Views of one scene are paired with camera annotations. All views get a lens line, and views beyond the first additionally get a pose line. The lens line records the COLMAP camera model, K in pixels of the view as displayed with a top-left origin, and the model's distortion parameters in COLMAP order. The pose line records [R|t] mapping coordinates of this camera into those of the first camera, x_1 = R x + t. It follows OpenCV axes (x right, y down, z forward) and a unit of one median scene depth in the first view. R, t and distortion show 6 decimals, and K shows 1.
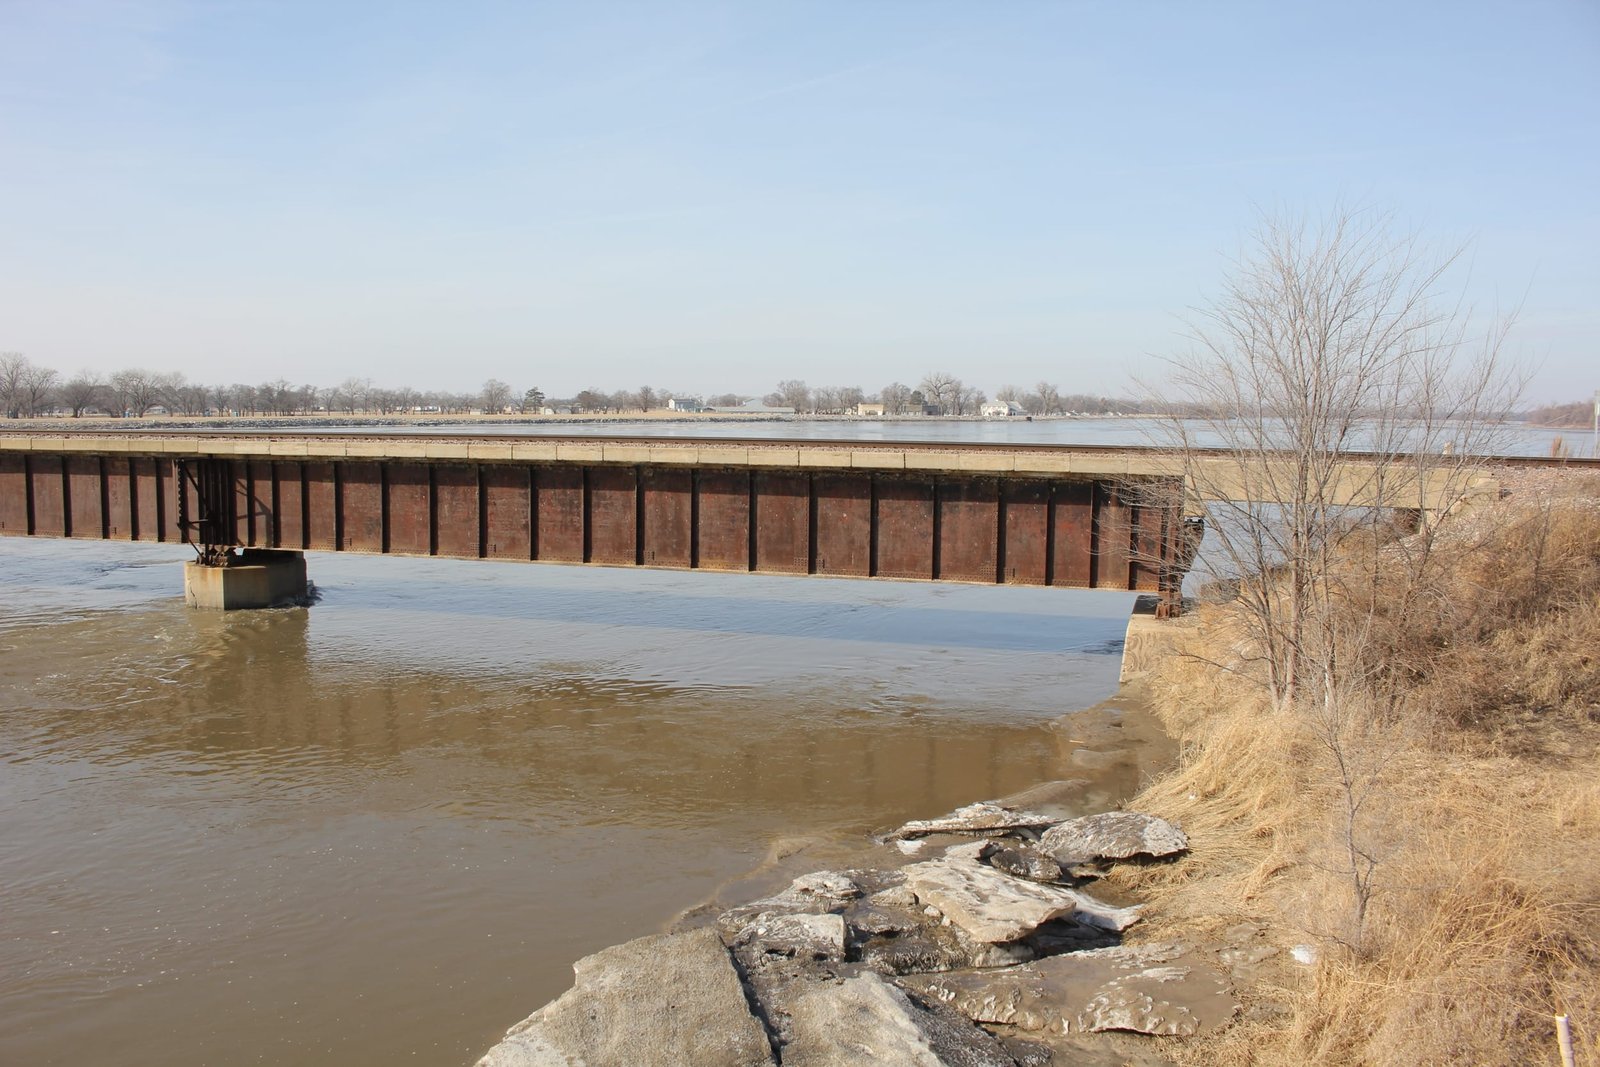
lens RADIAL K [[1325.5, 0, 806.5], [0, 1325.5, 535.2], [0, 0, 1]] dist [-0.165115, 0.152204]
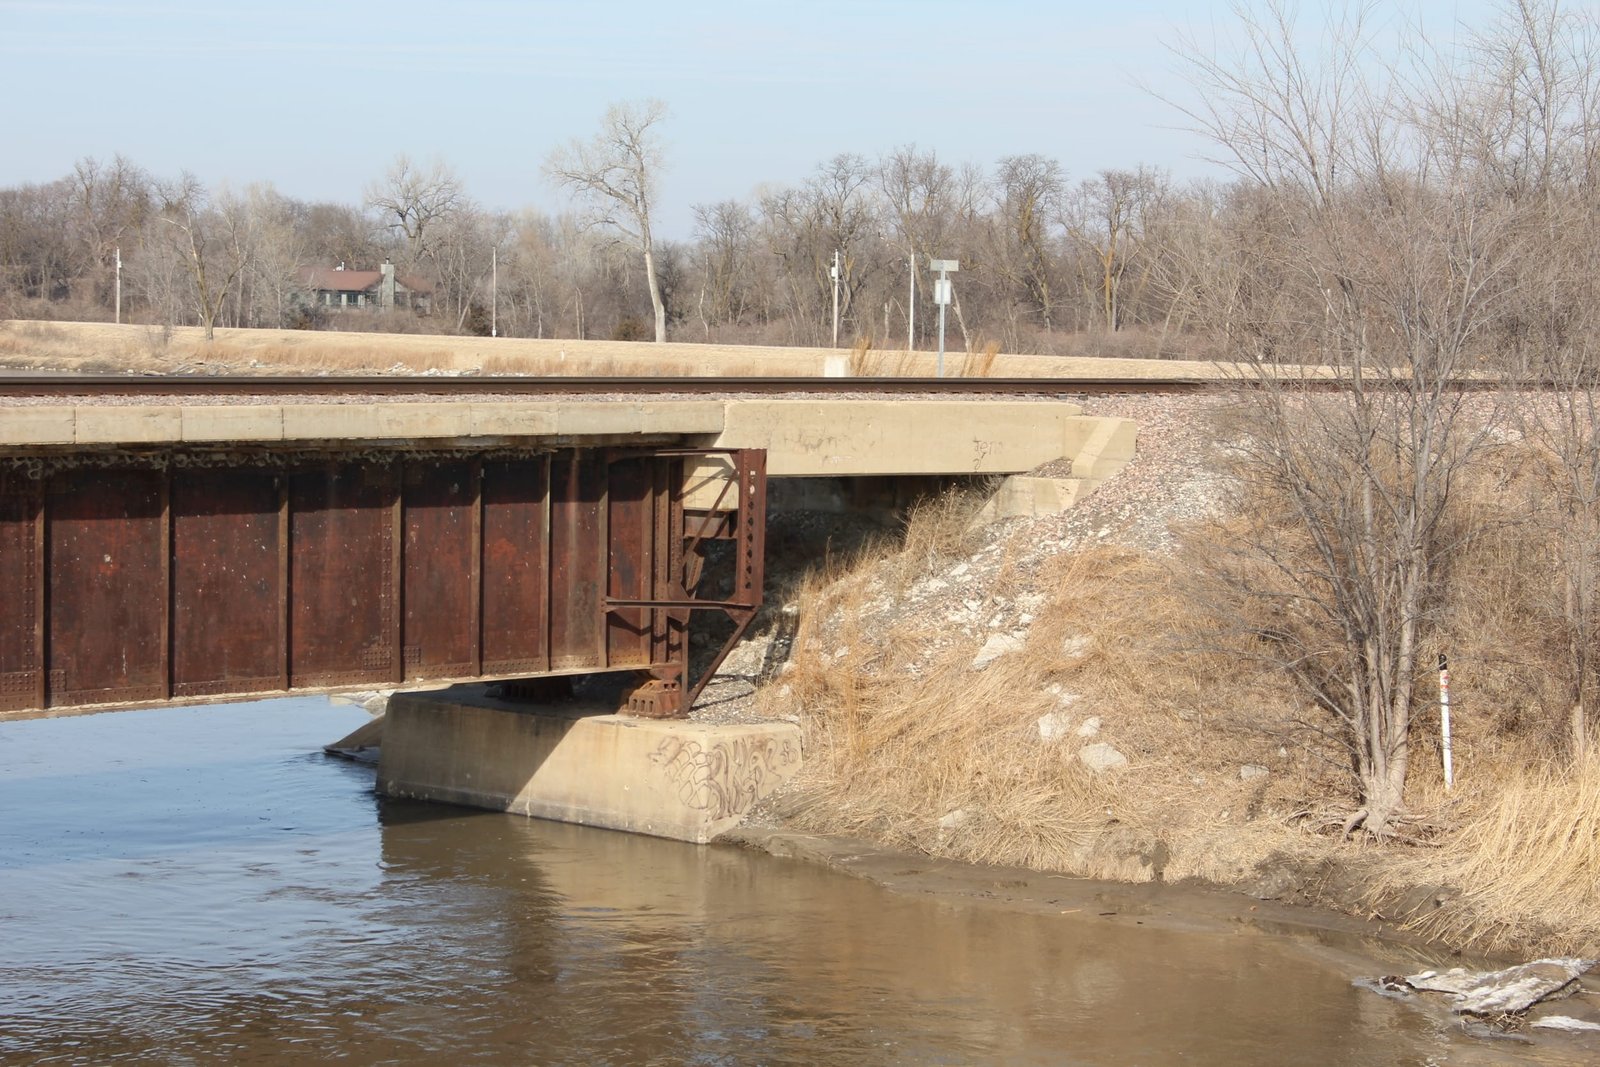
lens RADIAL K [[3773.7, 0, 799.0], [0, 3773.7, 532.8], [0, 0, 1]] dist [0.024534, 0.556855]
pose [[0.455259, -0.056166, 0.888586, -0.610840], [0.072207, 0.997050, 0.026027, -0.025300], [-0.887426, 0.052313, 0.457971, 0.171771]]
